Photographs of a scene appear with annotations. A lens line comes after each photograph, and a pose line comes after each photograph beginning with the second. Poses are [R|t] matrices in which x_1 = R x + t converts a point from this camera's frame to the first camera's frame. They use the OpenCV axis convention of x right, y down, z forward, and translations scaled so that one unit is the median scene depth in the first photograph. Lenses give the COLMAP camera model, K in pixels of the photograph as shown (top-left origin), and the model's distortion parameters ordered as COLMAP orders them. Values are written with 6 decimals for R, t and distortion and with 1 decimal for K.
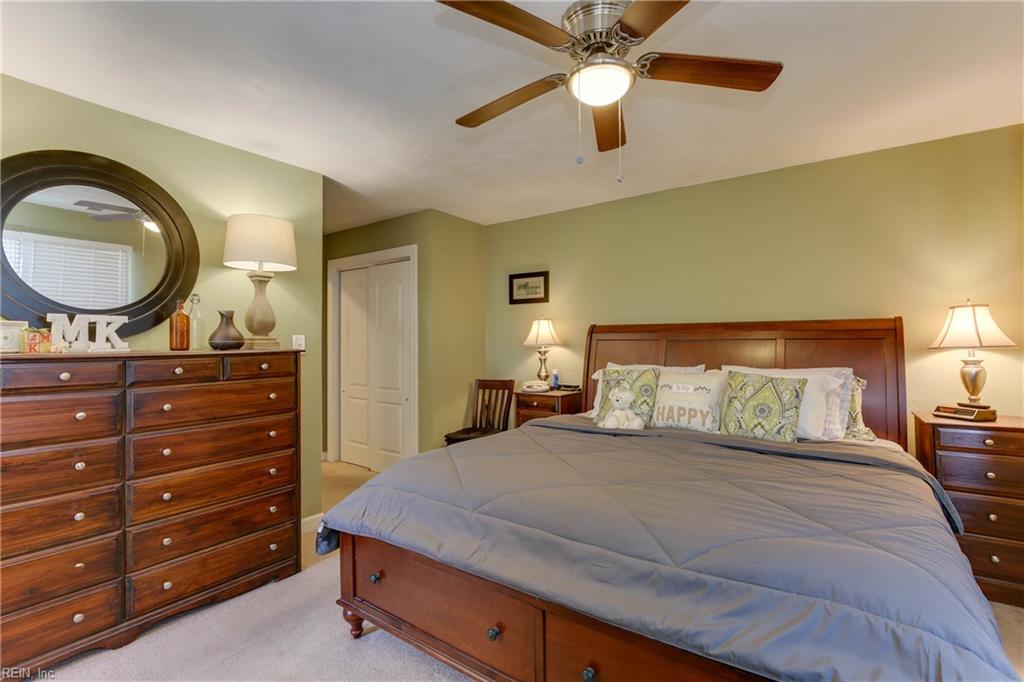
lens RADIAL K [[474.1, 0, 516.7], [0, 474.1, 336.7], [0, 0, 1]] dist [-0.009194, 0.002836]
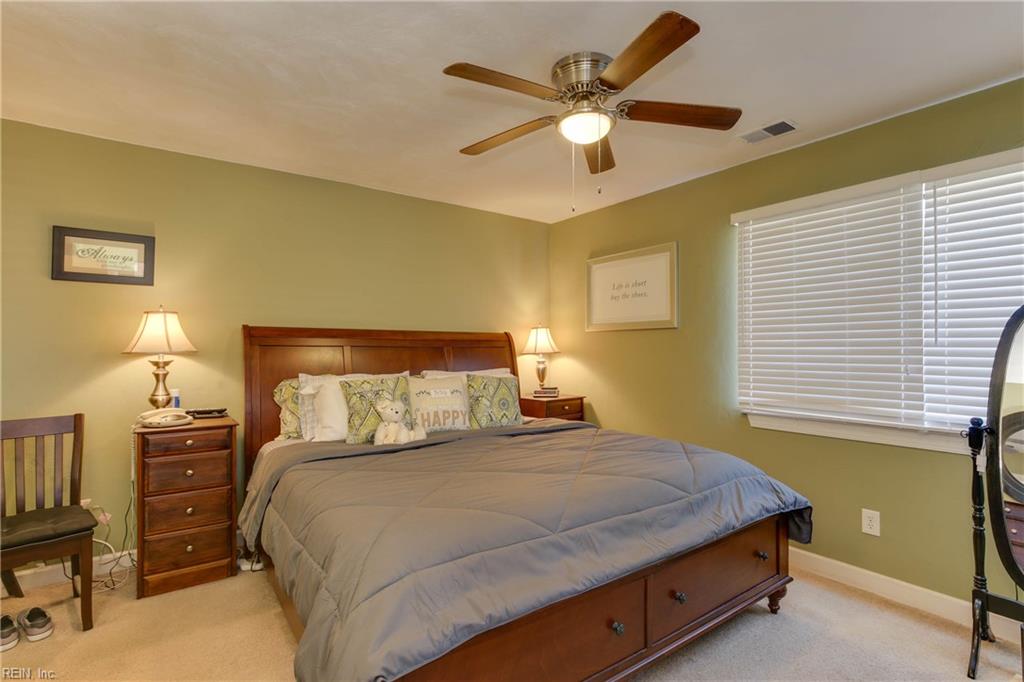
lens RADIAL K [[511.1, 0, 515.3], [0, 511.1, 340.4], [0, 0, 1]] dist [0.001200, -0.000587]
pose [[0.301154, 0.019092, 0.953384, -0.459648], [-0.015296, 0.999768, -0.015190, 0.004264], [-0.953453, -0.010008, 0.301376, 0.334505]]
